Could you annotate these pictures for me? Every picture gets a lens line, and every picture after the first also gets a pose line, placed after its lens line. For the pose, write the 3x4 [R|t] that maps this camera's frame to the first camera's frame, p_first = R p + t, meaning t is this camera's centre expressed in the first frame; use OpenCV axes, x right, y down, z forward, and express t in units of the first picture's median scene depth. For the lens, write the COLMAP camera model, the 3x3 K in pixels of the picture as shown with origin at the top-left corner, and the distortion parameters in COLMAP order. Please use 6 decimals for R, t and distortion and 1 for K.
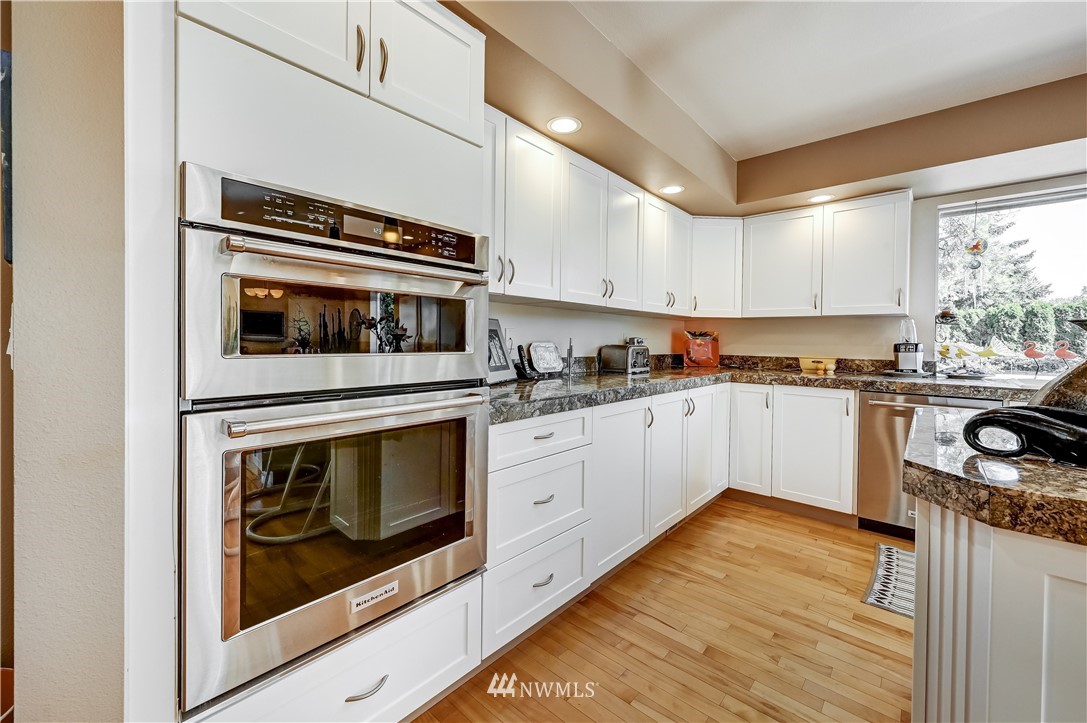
lens RADIAL K [[432.8, 0, 534.8], [0, 432.8, 351.0], [0, 0, 1]] dist [-0.009869, -0.000815]
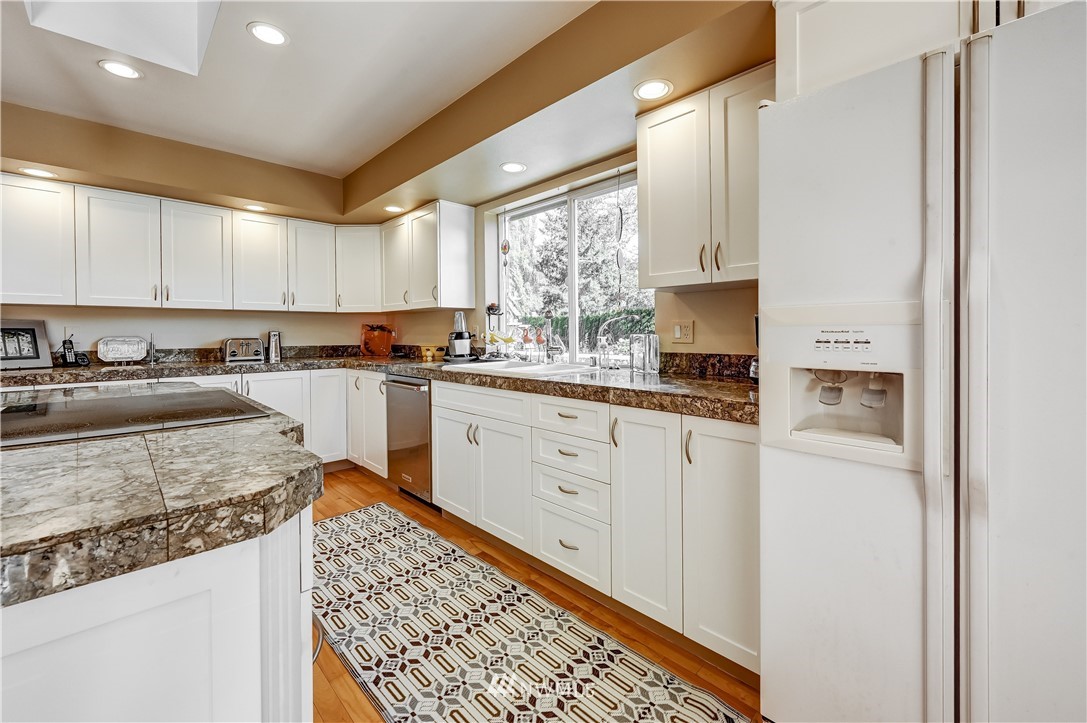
lens RADIAL K [[432.8, 0, 541.2], [0, 432.8, 339.6], [0, 0, 1]] dist [-0.009869, -0.000815]
pose [[0.999424, -0.016550, -0.029611, 1.117861], [0.016285, 0.999825, -0.009161, 0.016574], [0.029757, 0.008674, 0.999520, -0.158949]]
